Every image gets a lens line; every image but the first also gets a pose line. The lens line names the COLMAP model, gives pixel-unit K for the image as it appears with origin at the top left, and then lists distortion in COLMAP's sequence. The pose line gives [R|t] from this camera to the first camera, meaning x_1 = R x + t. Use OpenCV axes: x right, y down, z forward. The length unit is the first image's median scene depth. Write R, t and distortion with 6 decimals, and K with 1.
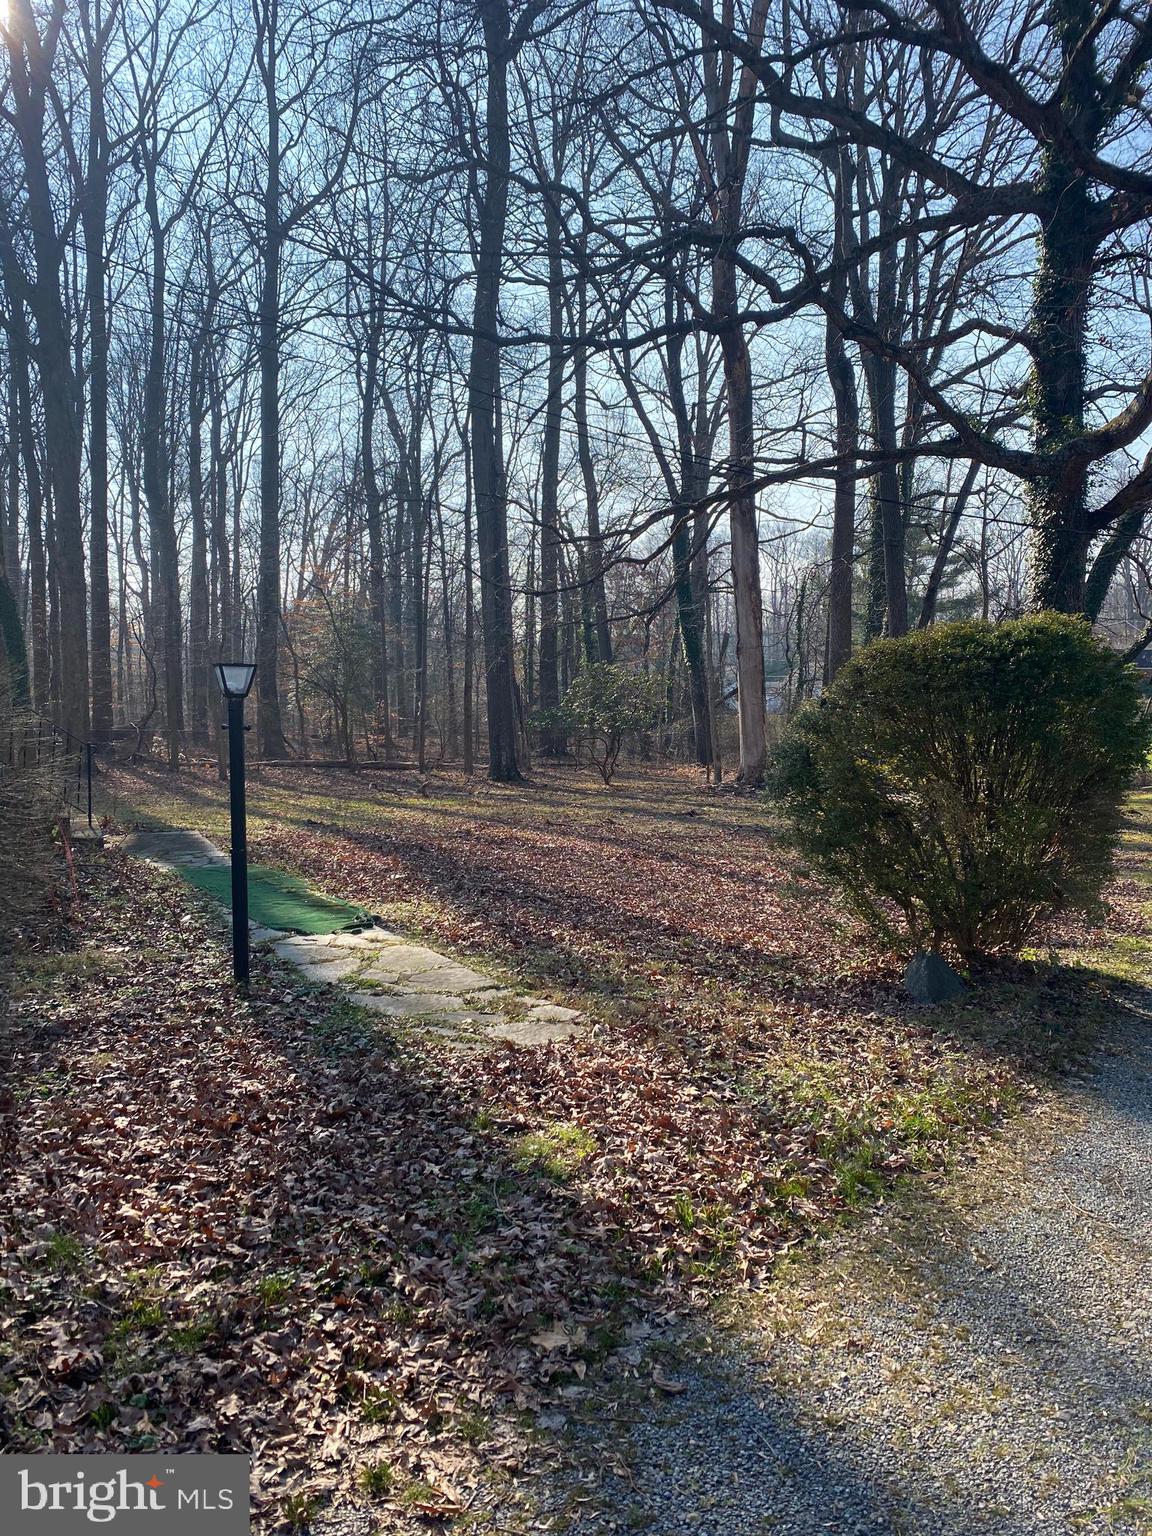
lens RADIAL K [[1169.8, 0, 576.0], [0, 1169.8, 768.0], [0, 0, 1]] dist [0.004976, -0.002177]
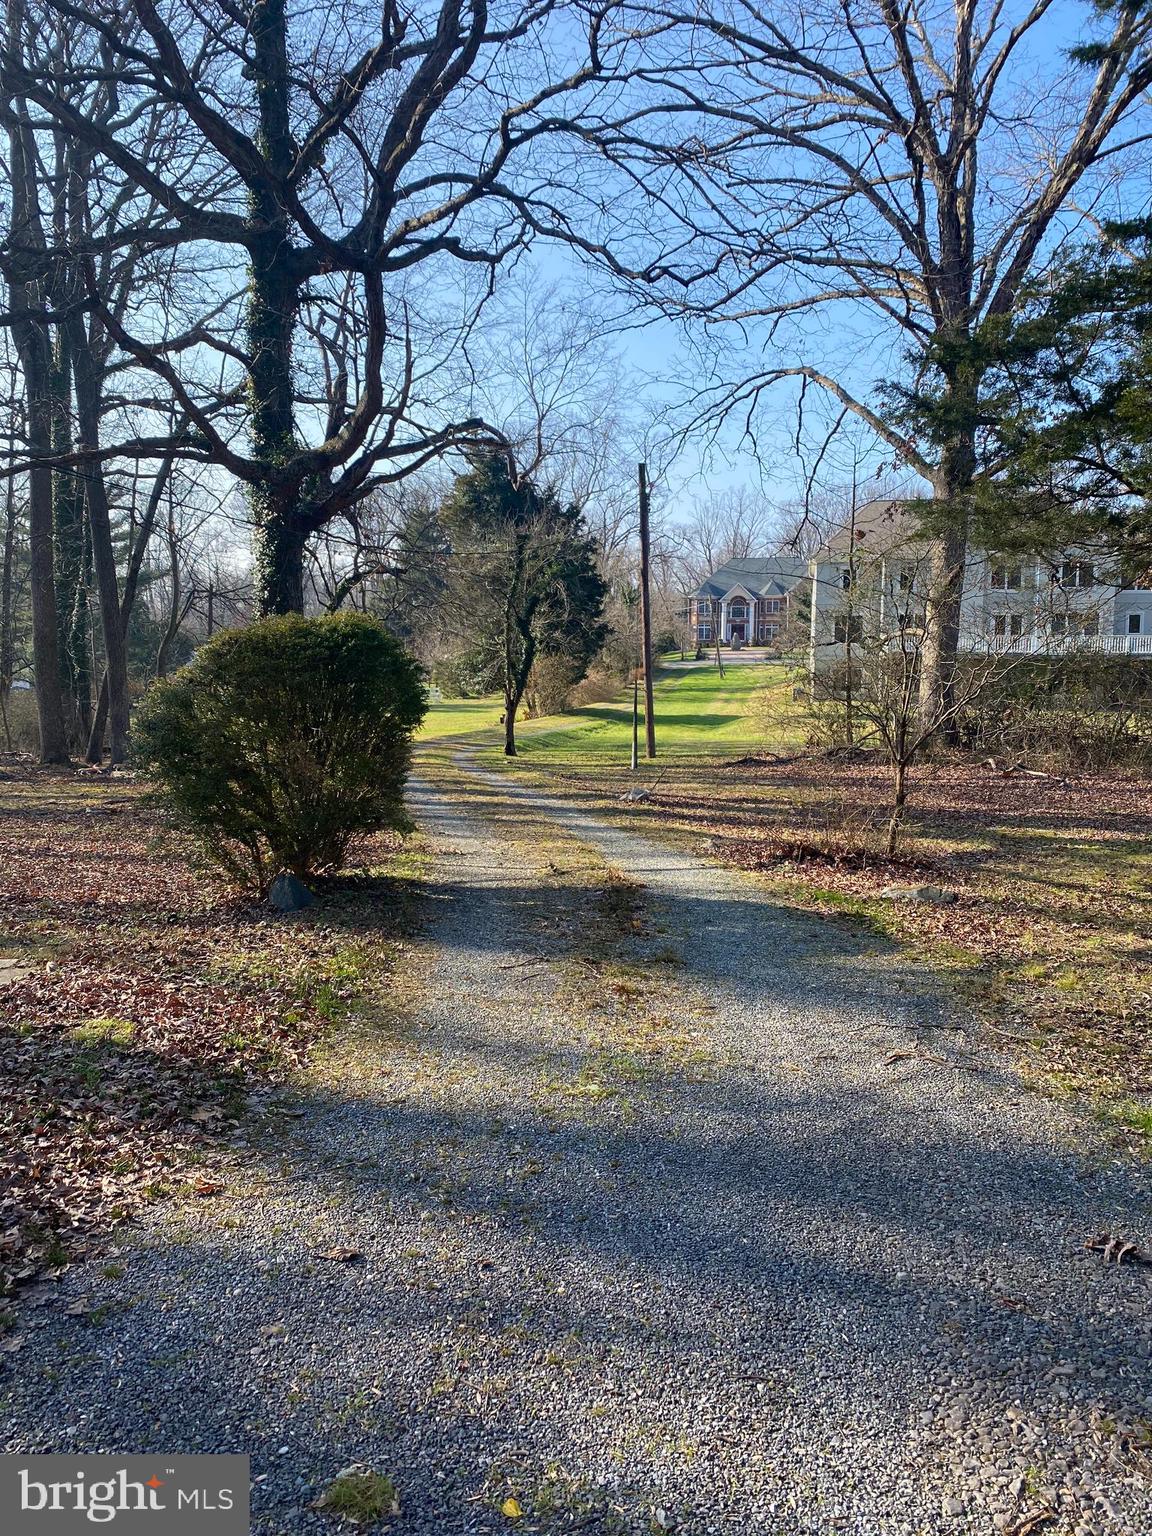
lens RADIAL K [[1134.7, 0, 576.0], [0, 1134.7, 768.0], [0, 0, 1]] dist [0.141690, -0.309384]
pose [[0.779703, -0.058845, 0.623378, -0.205971], [0.046578, 0.998267, 0.035974, 0.008765], [-0.624414, 0.000986, 0.781093, -0.163810]]
